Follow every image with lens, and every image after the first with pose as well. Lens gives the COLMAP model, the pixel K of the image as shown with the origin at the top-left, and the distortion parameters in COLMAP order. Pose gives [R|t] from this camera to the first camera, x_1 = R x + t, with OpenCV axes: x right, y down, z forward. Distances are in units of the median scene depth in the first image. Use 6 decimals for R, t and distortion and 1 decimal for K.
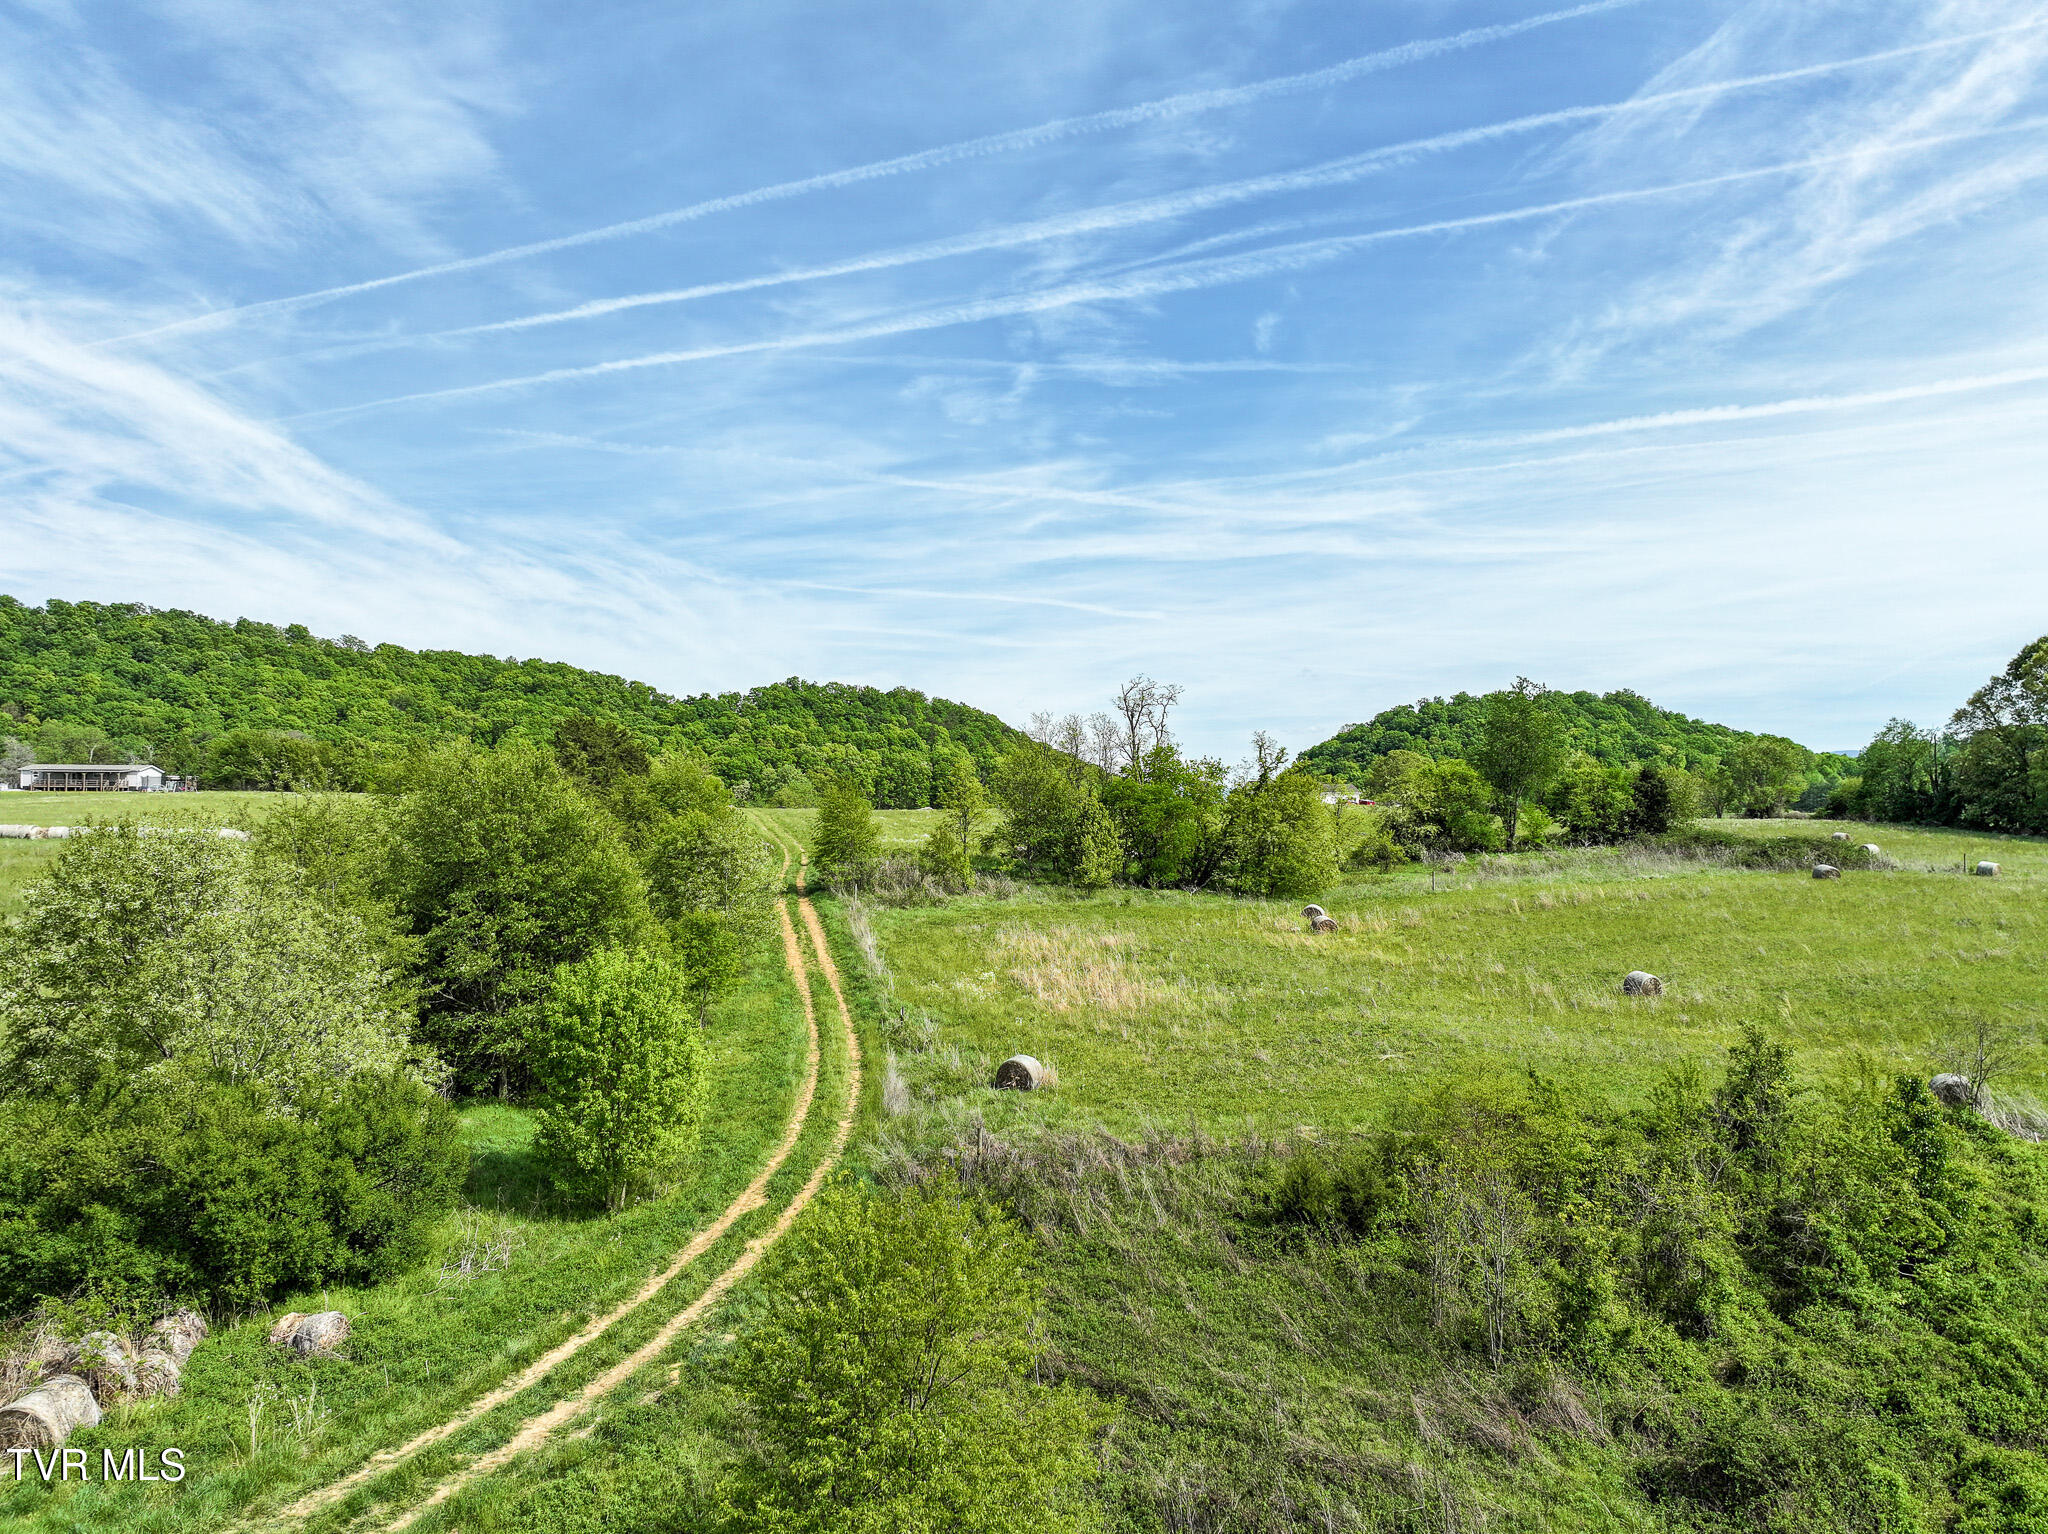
lens RADIAL K [[1470.4, 0, 1024.0], [0, 1470.4, 767.0], [0, 0, 1]] dist [0.008438, 0.011210]
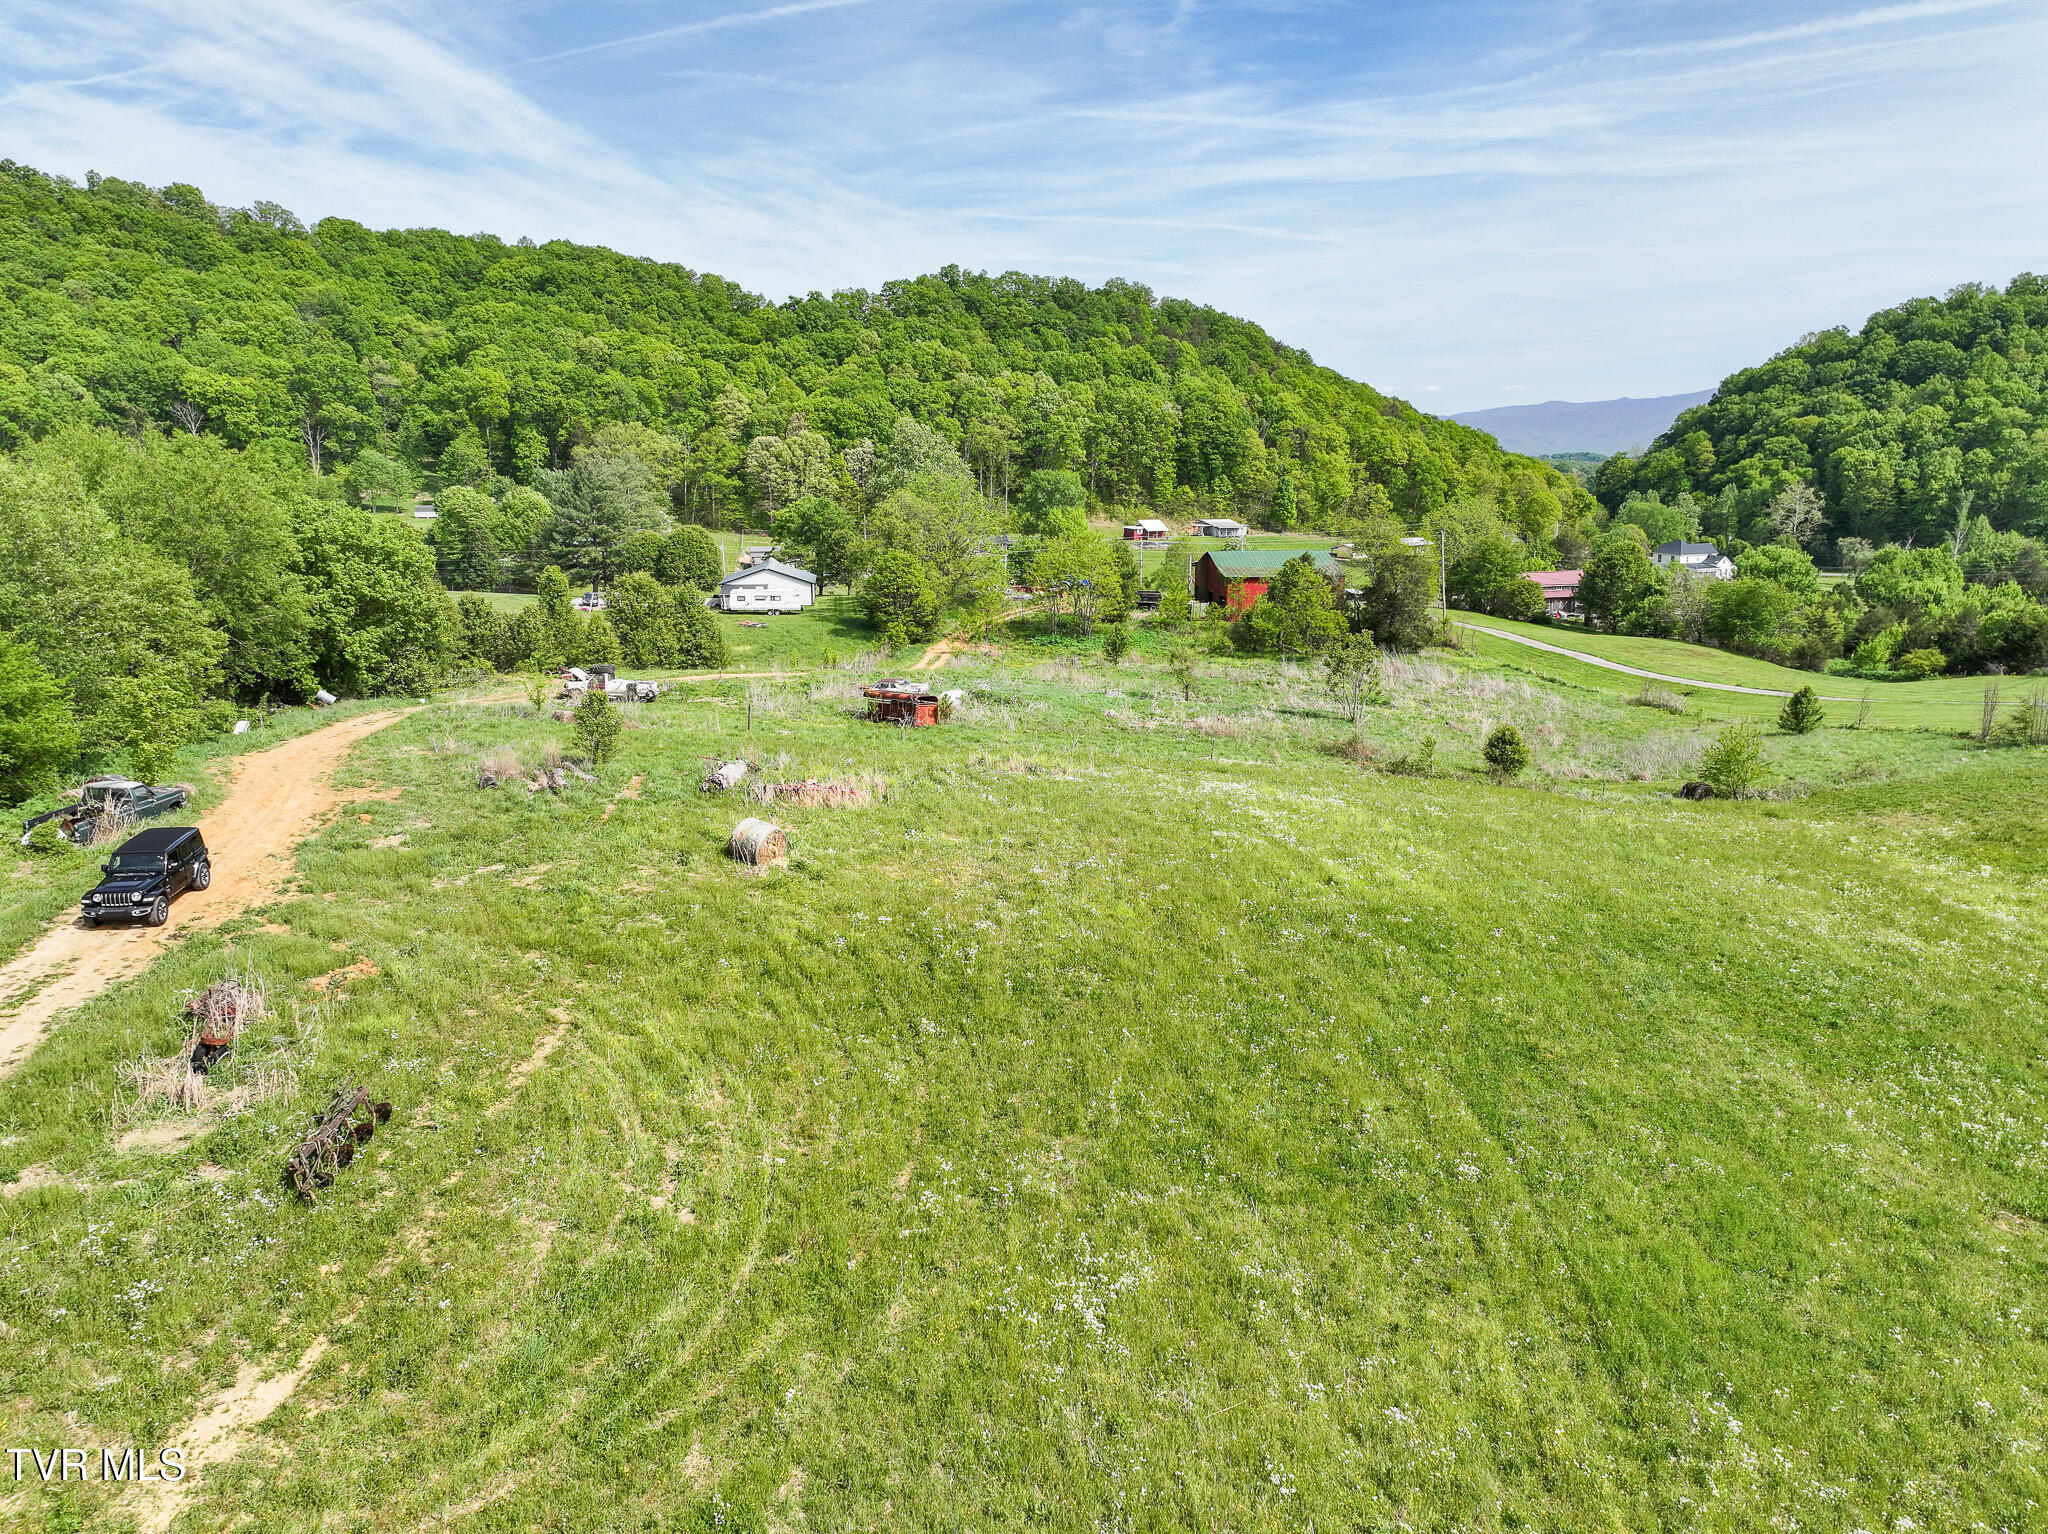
lens RADIAL K [[1470.4, 0, 1024.0], [0, 1470.4, 767.0], [0, 0, 1]] dist [0.008438, 0.011210]
pose [[0.992852, 0.023215, -0.117075, -0.048481], [0.006154, 0.969638, 0.244468, -0.006066], [0.119196, -0.243441, 0.962564, 0.359823]]
